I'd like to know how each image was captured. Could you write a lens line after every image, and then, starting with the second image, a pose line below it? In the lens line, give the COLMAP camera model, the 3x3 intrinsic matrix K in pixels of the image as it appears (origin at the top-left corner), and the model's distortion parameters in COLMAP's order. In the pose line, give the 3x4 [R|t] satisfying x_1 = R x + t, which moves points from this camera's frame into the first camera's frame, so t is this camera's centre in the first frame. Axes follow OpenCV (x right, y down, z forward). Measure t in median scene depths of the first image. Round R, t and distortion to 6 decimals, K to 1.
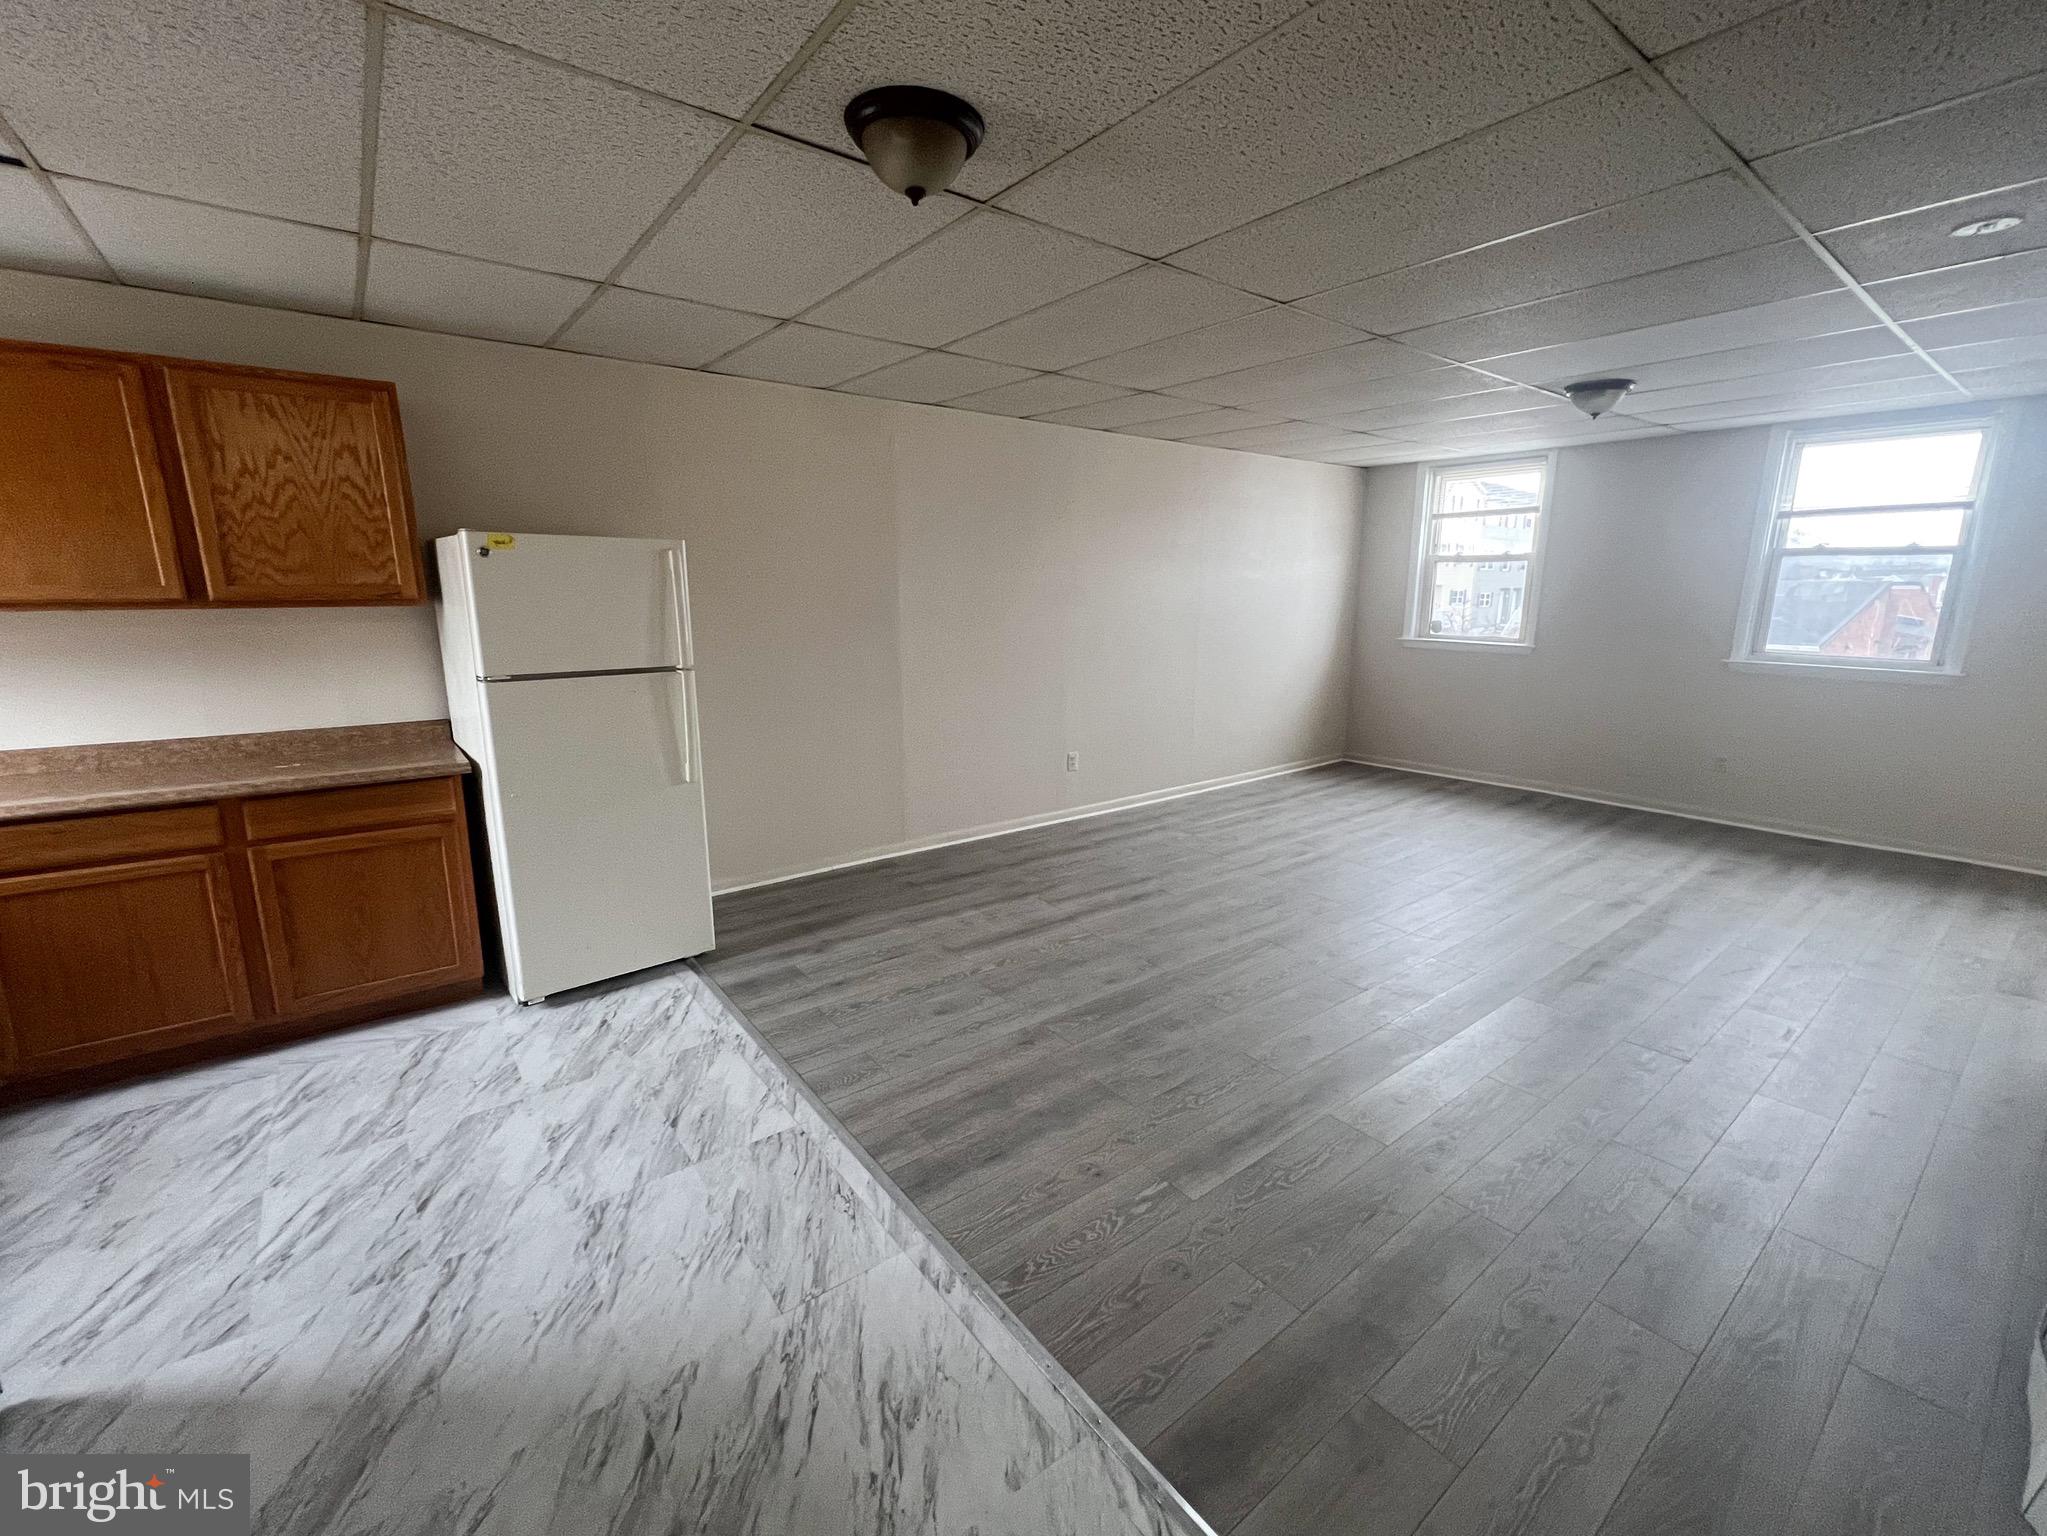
lens RADIAL K [[845.5, 0, 1023.5], [0, 845.5, 768.0], [0, 0, 1]] dist [-0.001480, -0.000152]
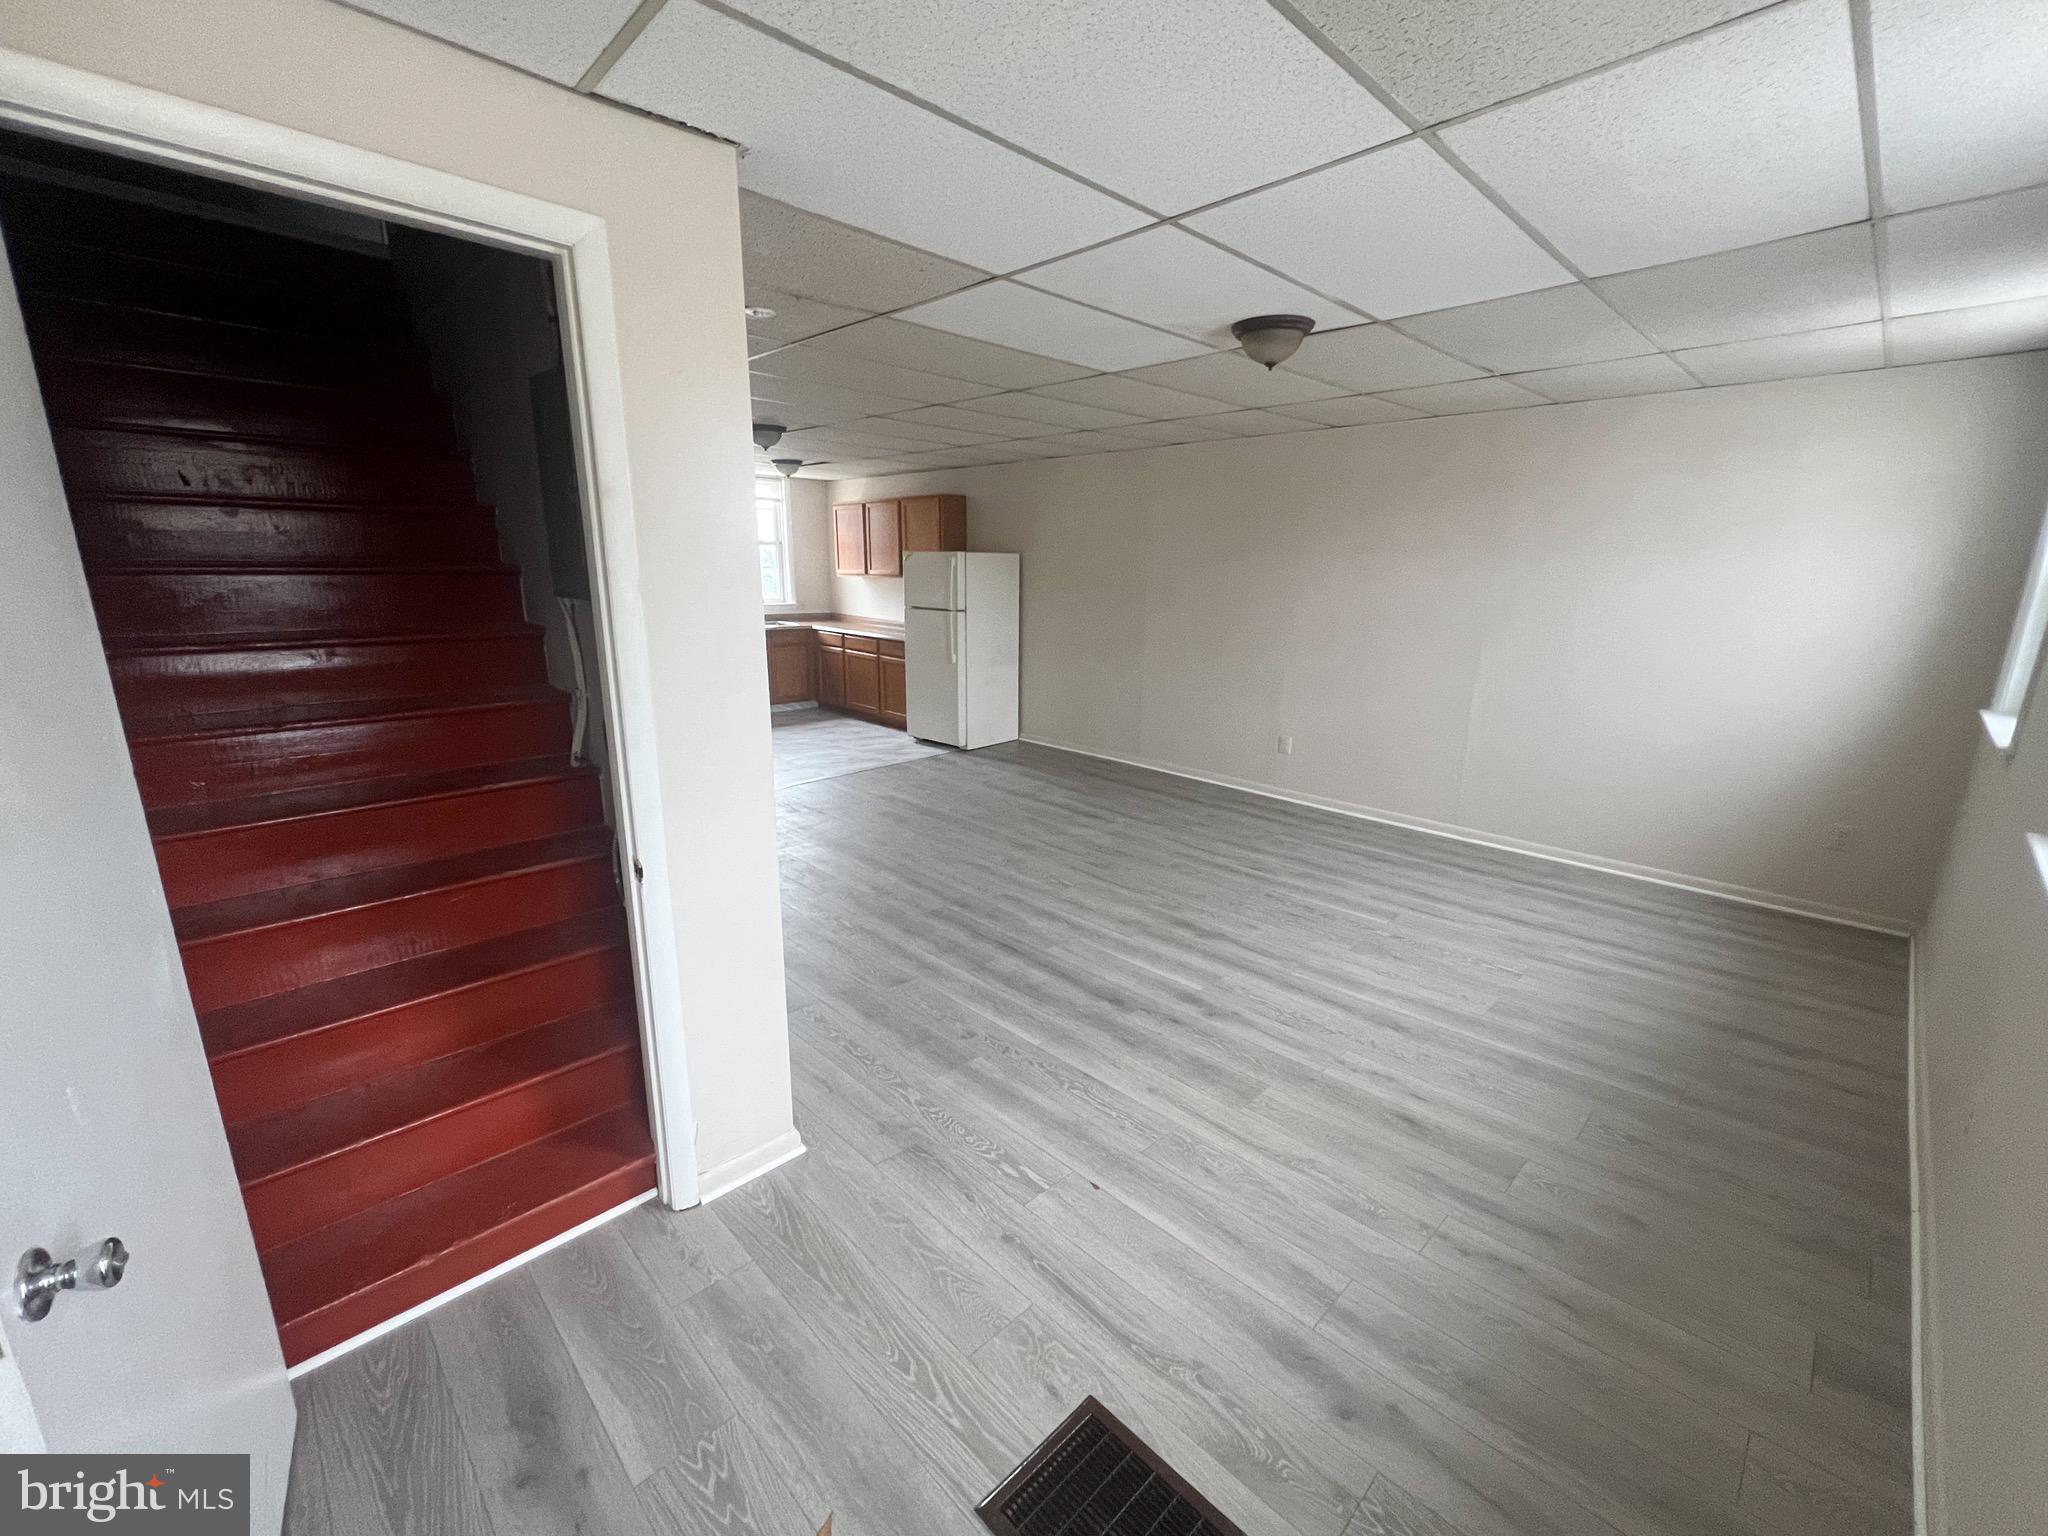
lens RADIAL K [[846.0, 0, 1024.0], [0, 846.0, 768.0], [0, 0, 1]] dist [-0.001480, -0.000152]
pose [[0.107953, 0.235384, -0.965888, 1.166298], [-0.216771, 0.953762, 0.208202, -0.142402], [0.970235, 0.186900, 0.153986, 0.579111]]
